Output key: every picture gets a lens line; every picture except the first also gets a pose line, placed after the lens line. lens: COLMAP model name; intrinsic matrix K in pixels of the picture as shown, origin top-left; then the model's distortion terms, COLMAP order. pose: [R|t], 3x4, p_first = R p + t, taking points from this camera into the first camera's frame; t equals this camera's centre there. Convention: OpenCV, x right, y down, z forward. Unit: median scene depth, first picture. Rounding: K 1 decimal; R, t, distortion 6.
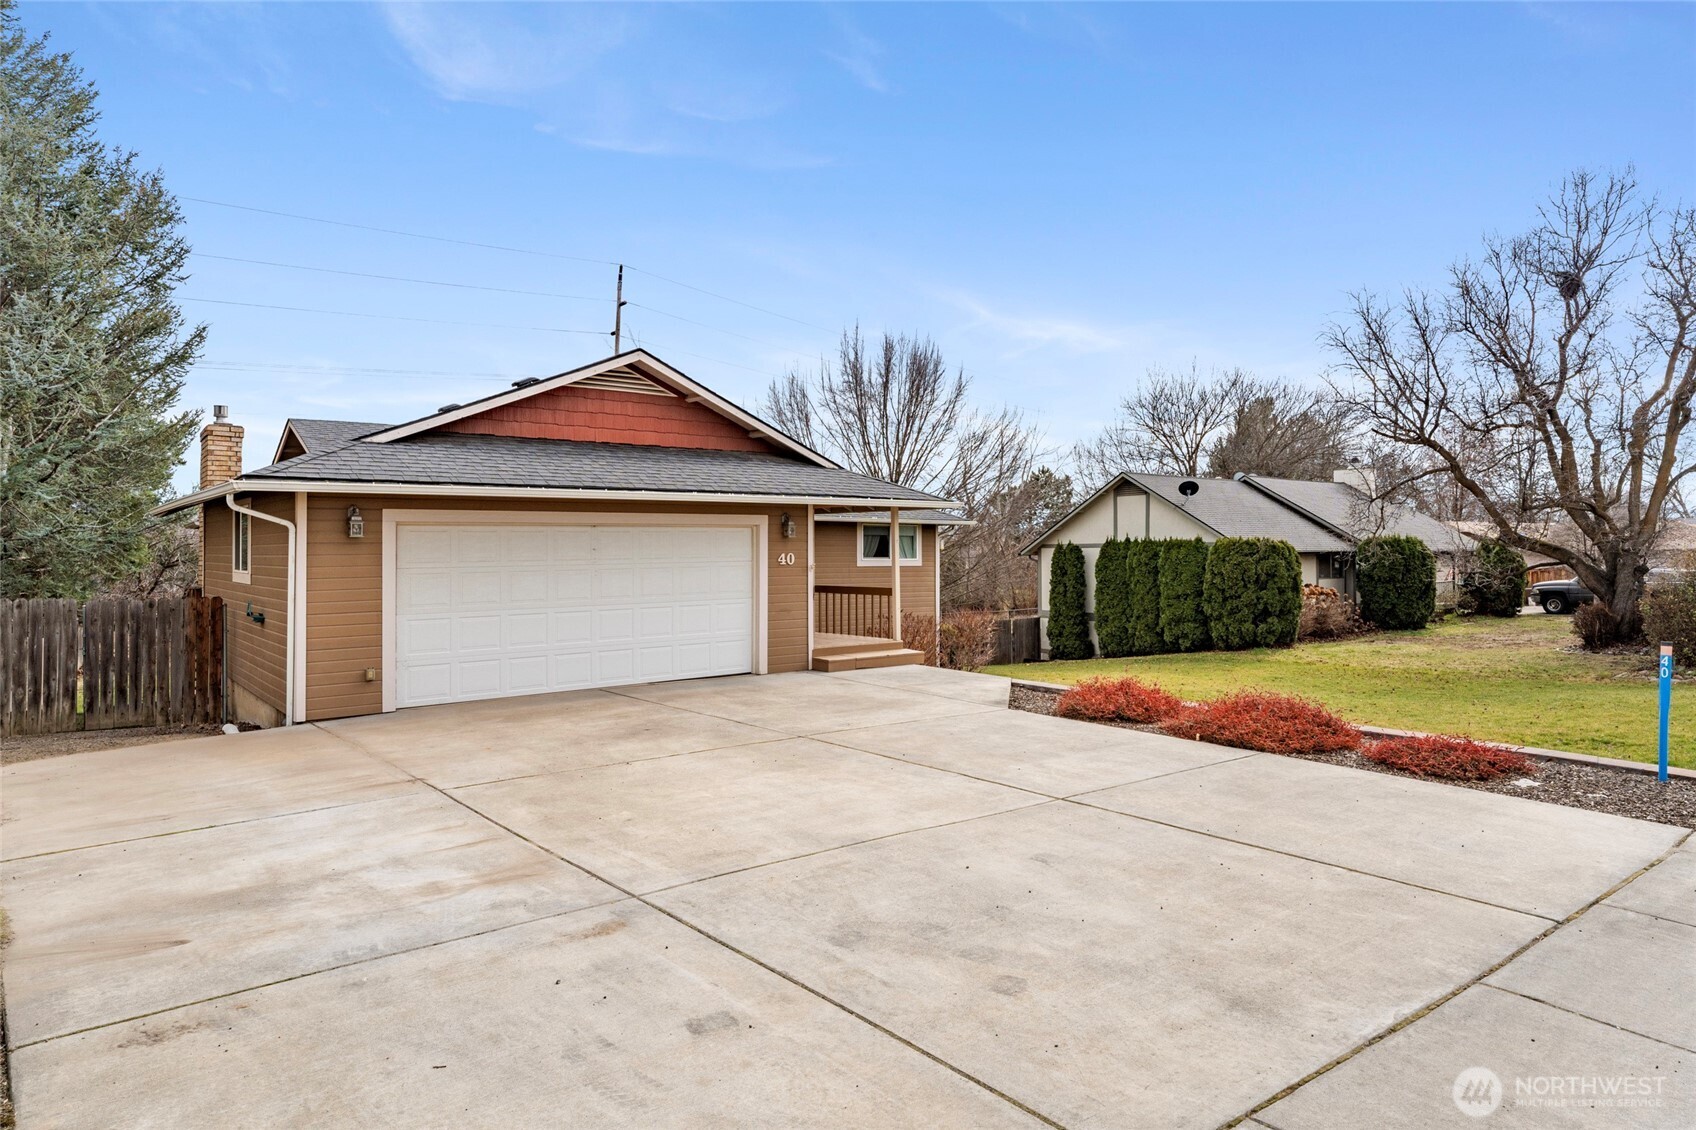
lens RADIAL K [[987.4, 0, 851.0], [0, 987.4, 554.0], [0, 0, 1]] dist [-0.002133, -0.002696]
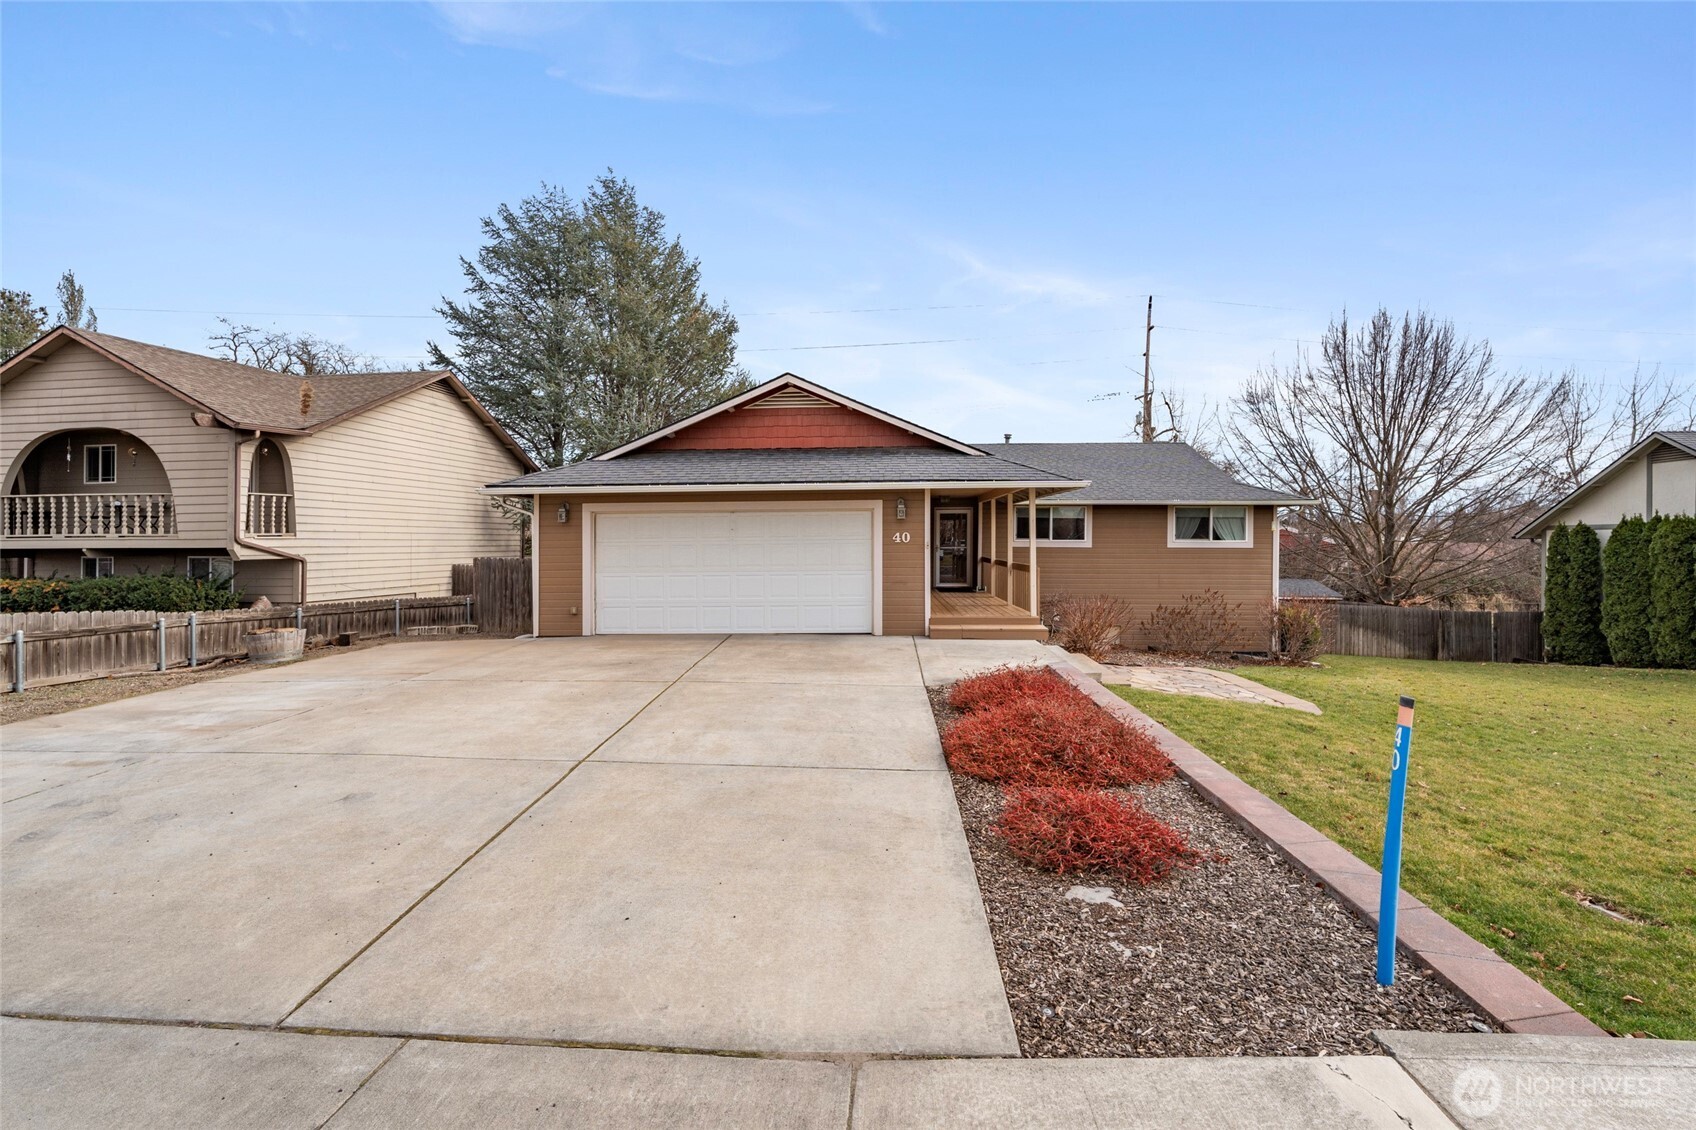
lens RADIAL K [[759.0, 0, 846.1], [0, 759.0, 557.2], [0, 0, 1]] dist [0.004100, -0.001462]
pose [[0.746649, 0.017674, -0.664984, 0.467552], [-0.001897, 0.999699, 0.024440, 0.006161], [0.665216, -0.016987, 0.746458, 0.291643]]
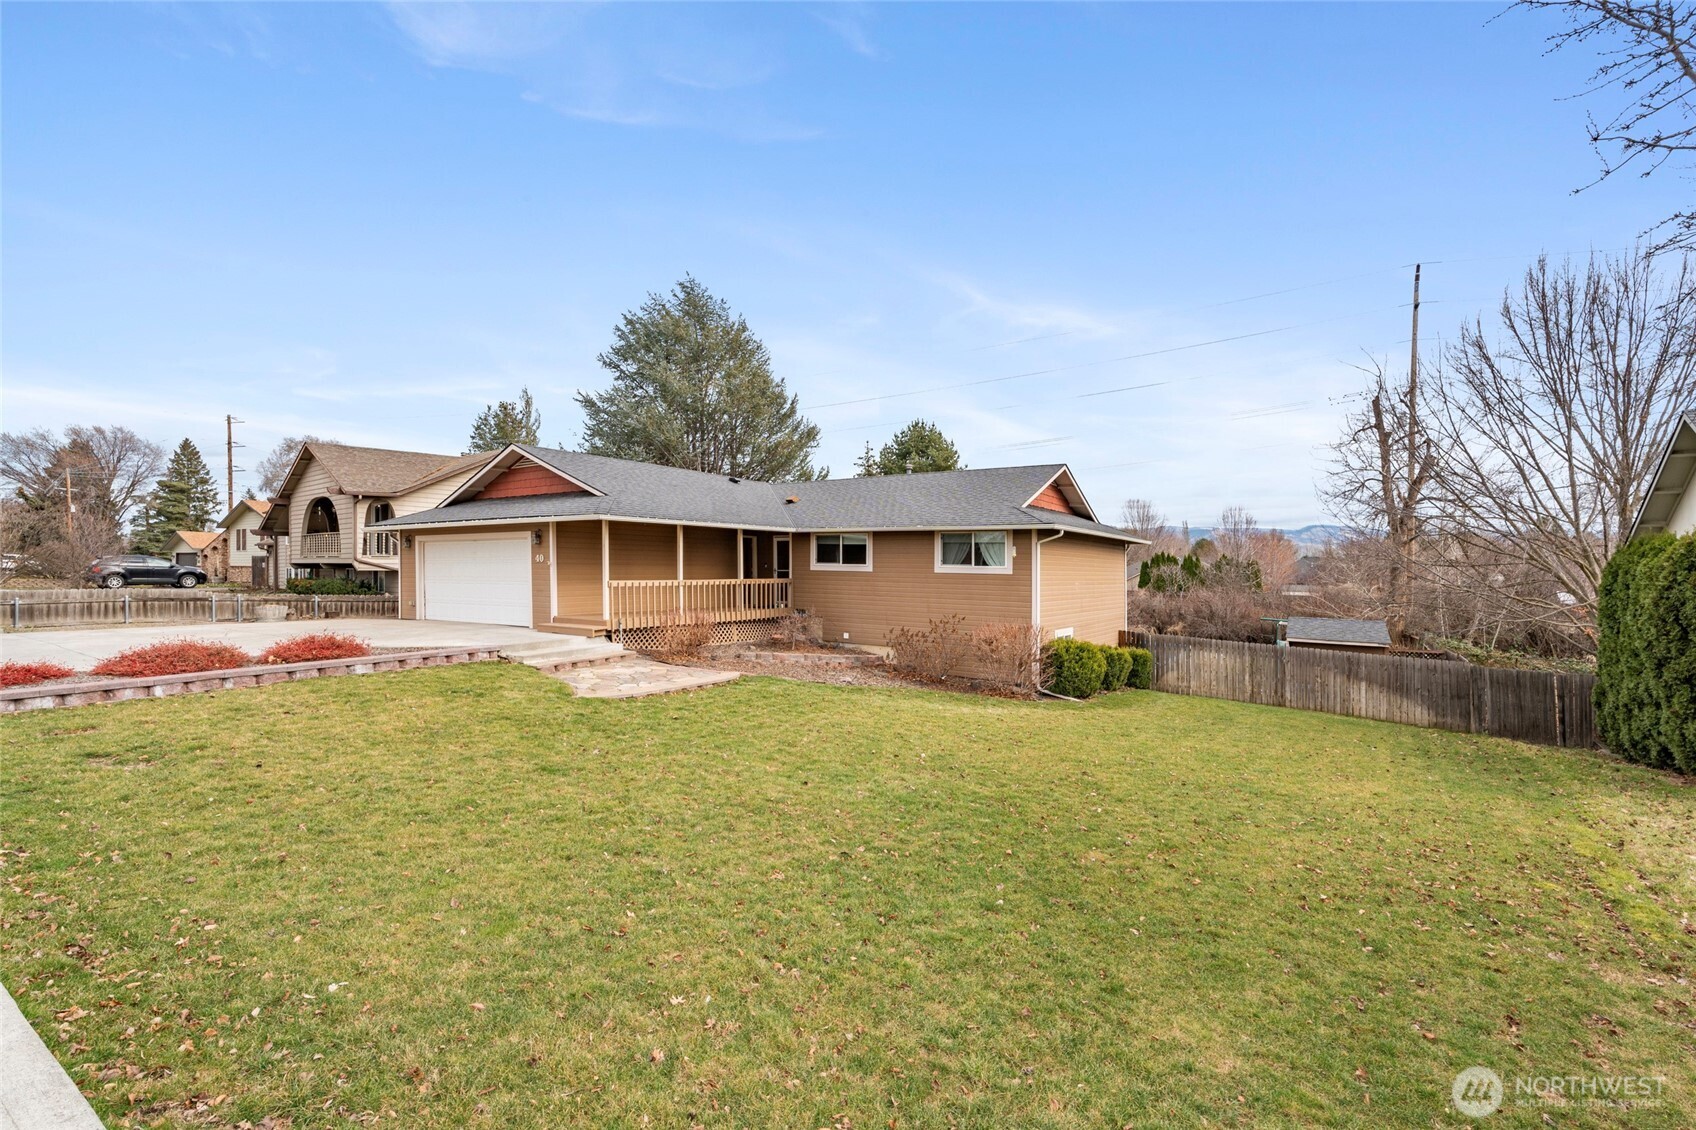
lens RADIAL K [[759.0, 0, 845.7], [0, 759.0, 581.3], [0, 0, 1]] dist [0.004100, -0.001462]
pose [[0.308428, 0.021976, -0.950994, 1.232040], [-0.013206, 0.999736, 0.018820, 0.013030], [0.951156, 0.006754, 0.308637, 1.076358]]
